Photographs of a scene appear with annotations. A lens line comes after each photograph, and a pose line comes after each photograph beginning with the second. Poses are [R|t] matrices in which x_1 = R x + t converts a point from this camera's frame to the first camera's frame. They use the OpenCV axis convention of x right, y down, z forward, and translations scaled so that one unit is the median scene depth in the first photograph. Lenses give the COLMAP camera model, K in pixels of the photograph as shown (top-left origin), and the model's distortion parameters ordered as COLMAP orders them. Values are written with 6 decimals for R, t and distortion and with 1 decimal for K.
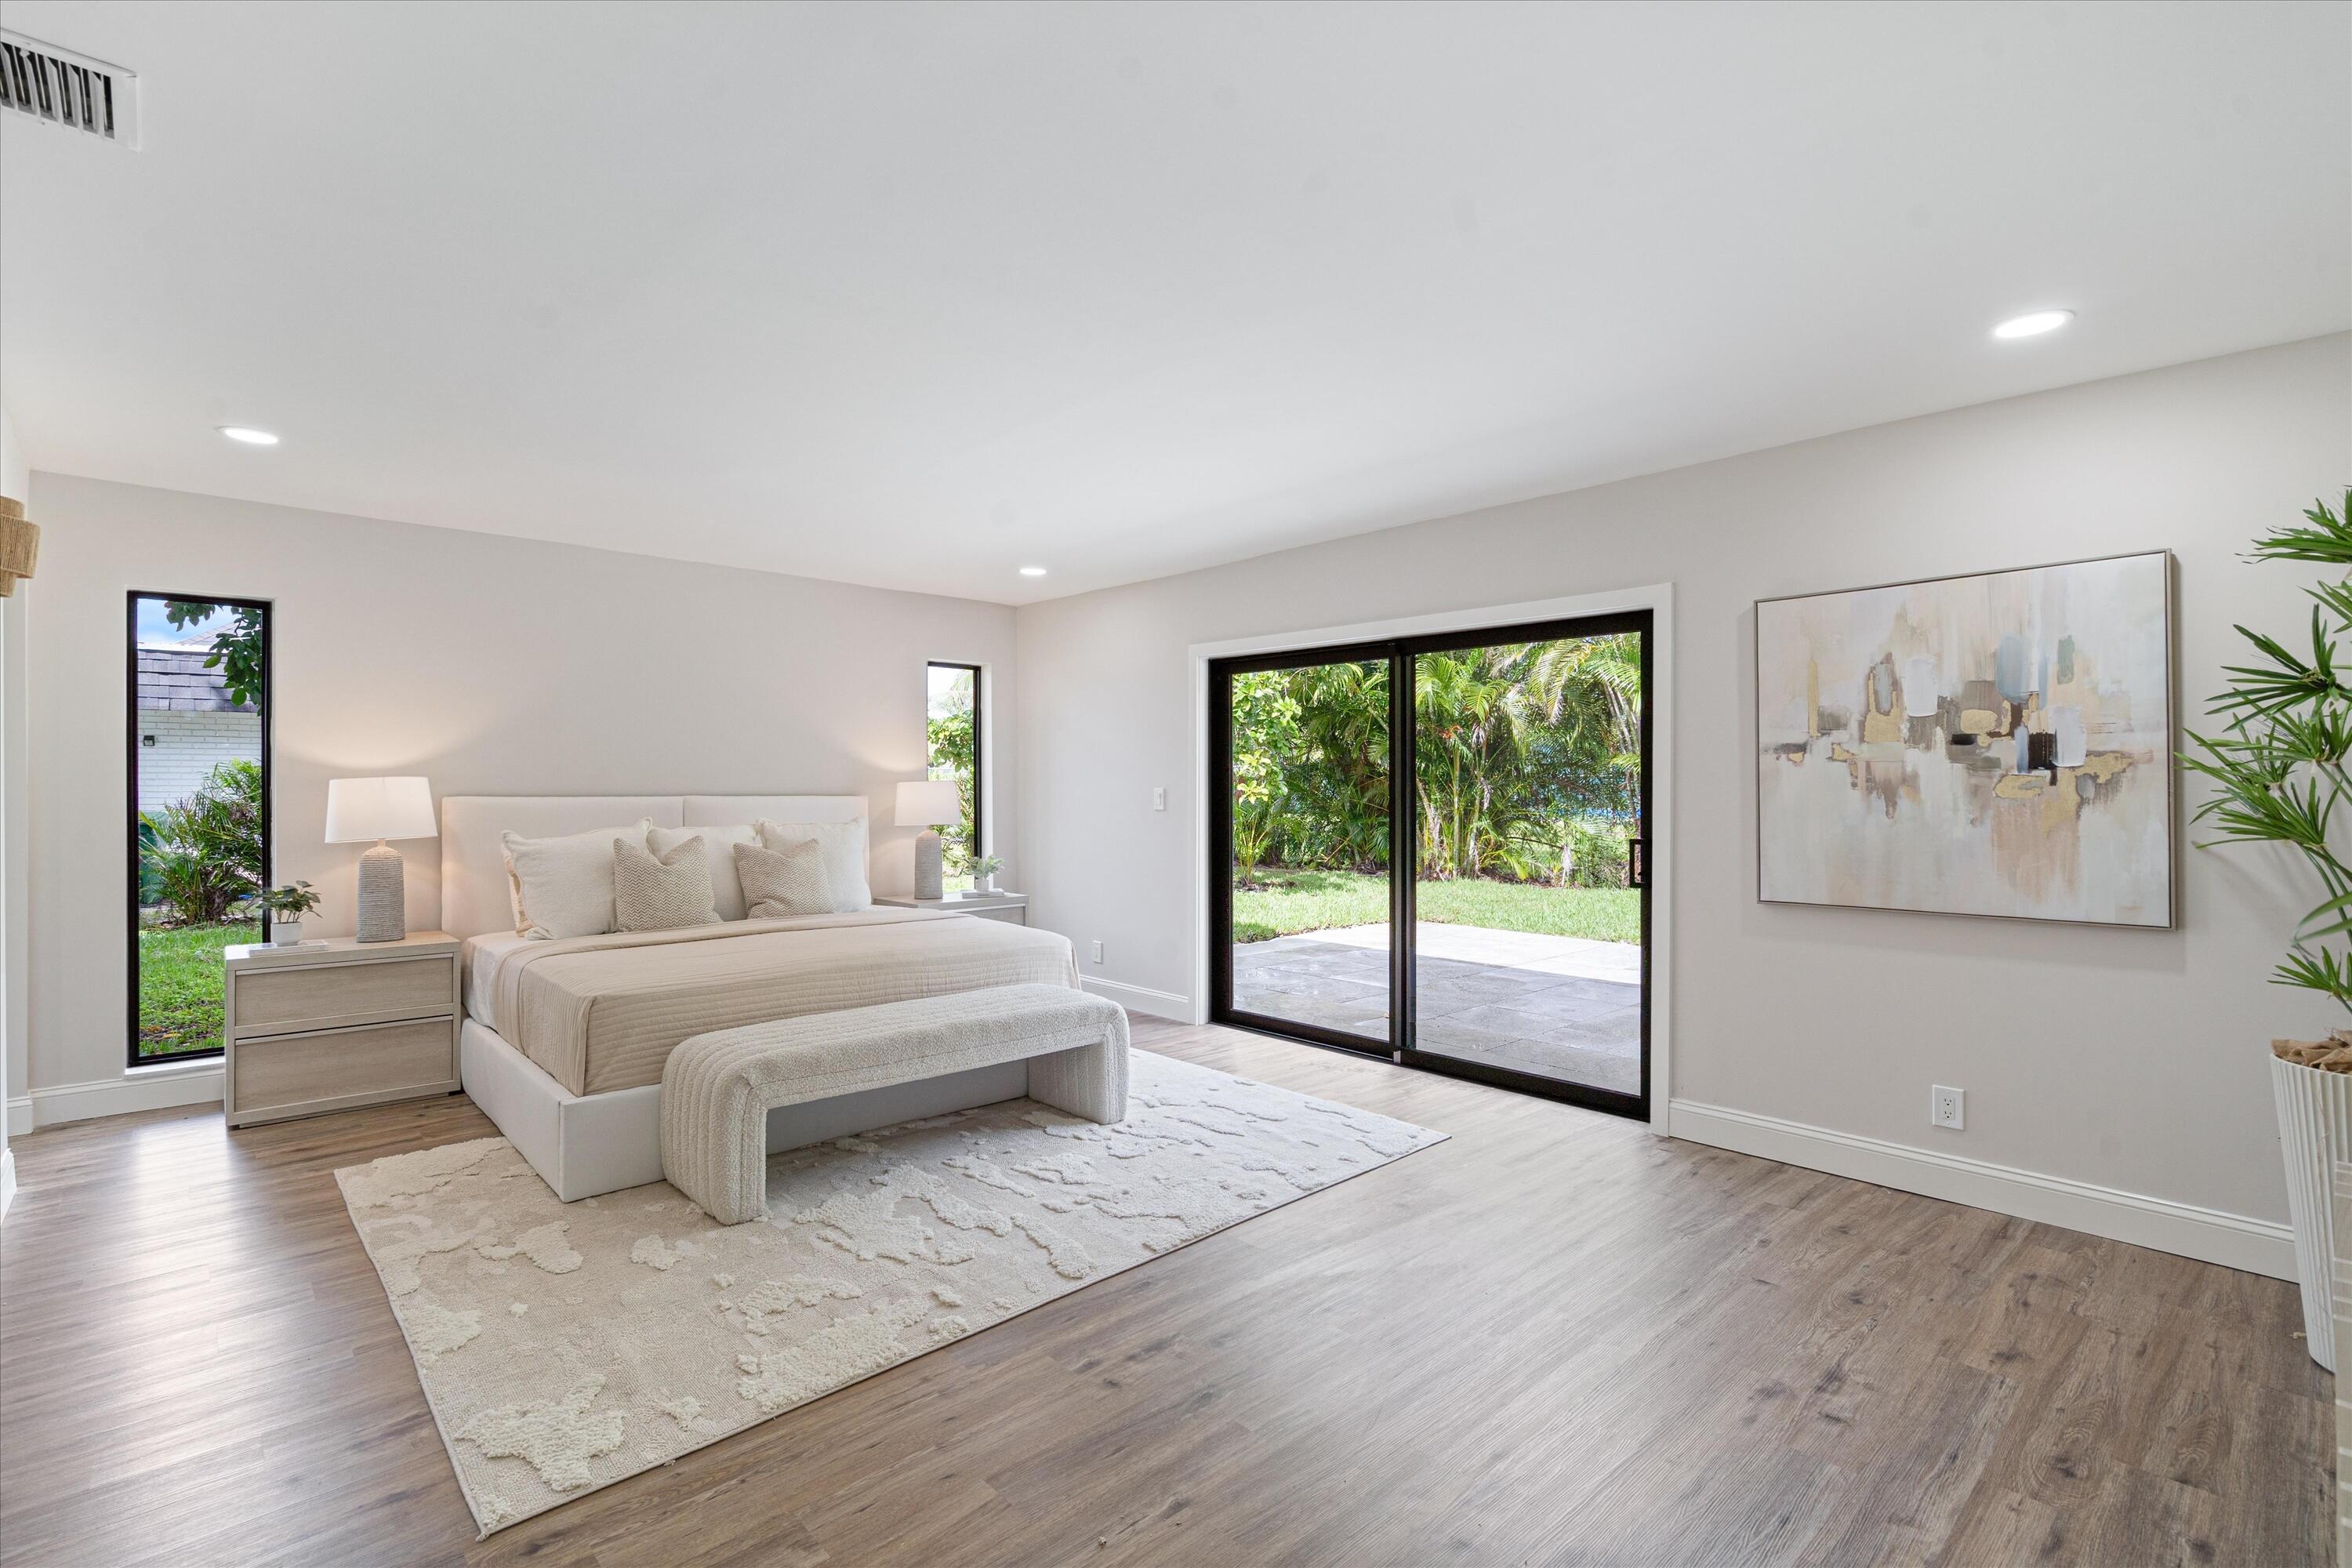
lens RADIAL K [[1052.5, 0, 1167.5], [0, 1052.5, 779.2], [0, 0, 1]] dist [0.011881, 0.000075]
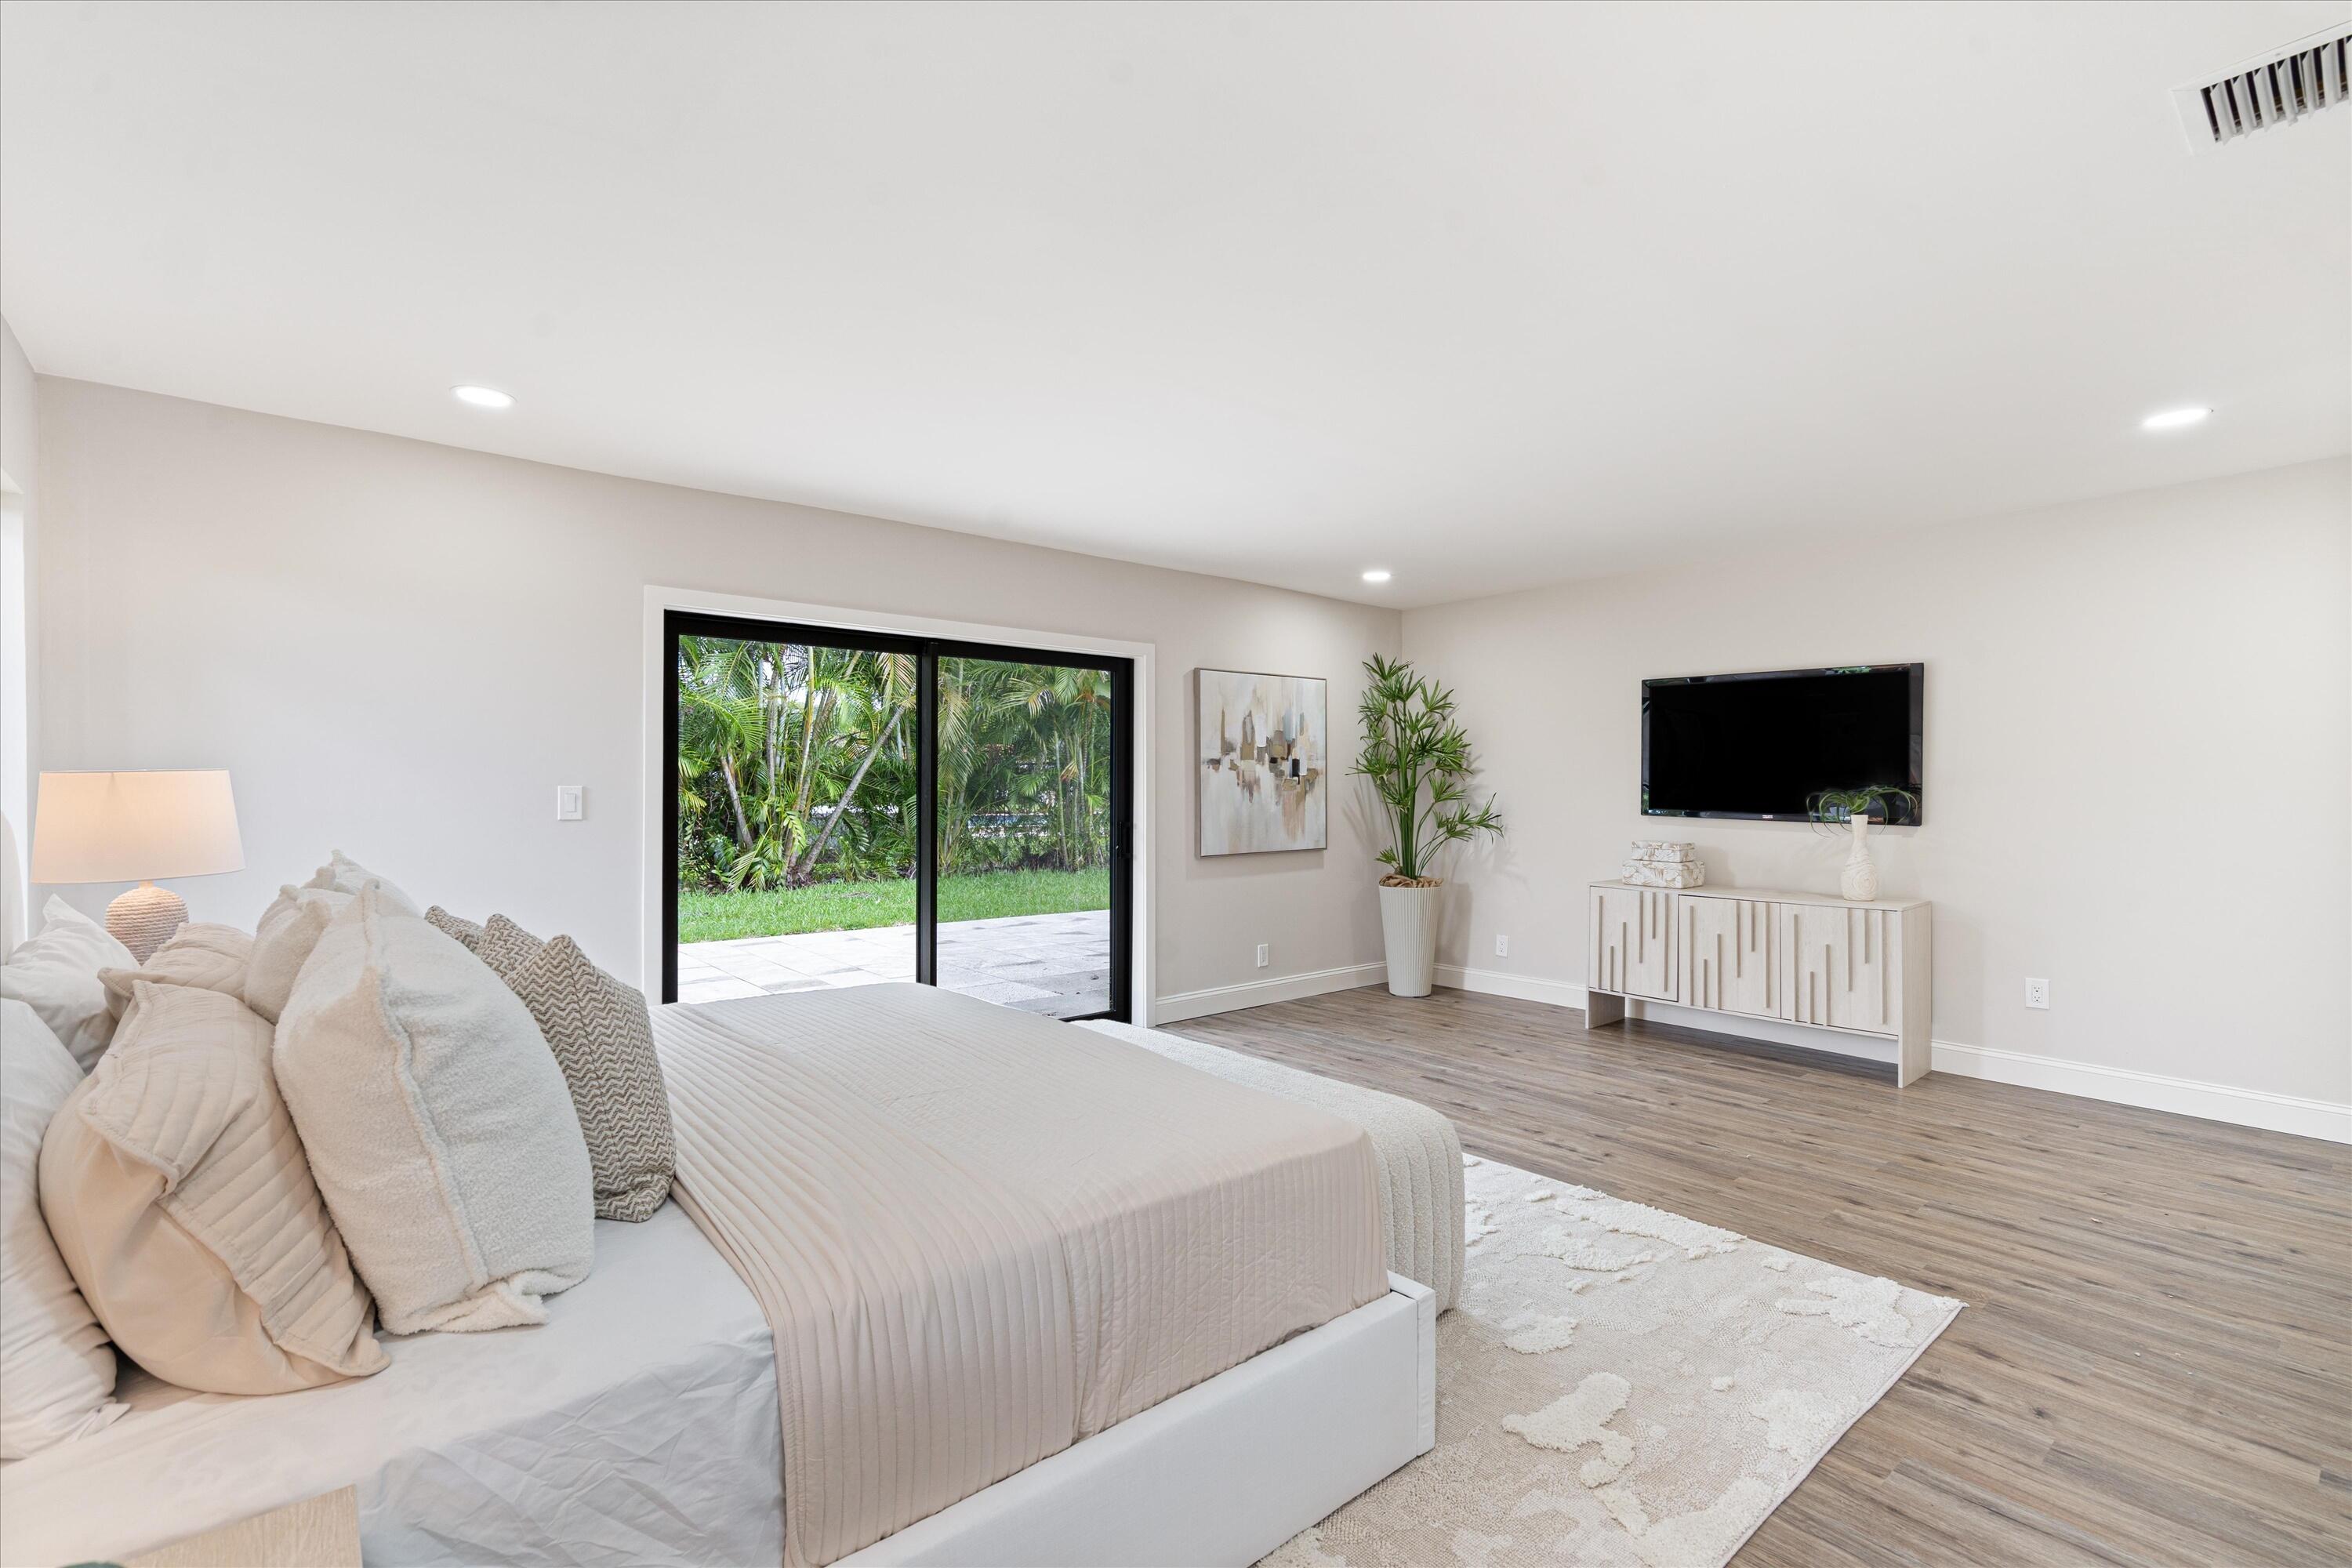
lens RADIAL K [[1052.5, 0, 1169.3], [0, 1052.5, 788.1], [0, 0, 1]] dist [0.011881, 0.000075]
pose [[0.052425, 0.002326, 0.998622, -1.168903], [-0.003456, 0.999992, -0.002147, 0.017405], [-0.998619, -0.003339, 0.052433, 1.099088]]
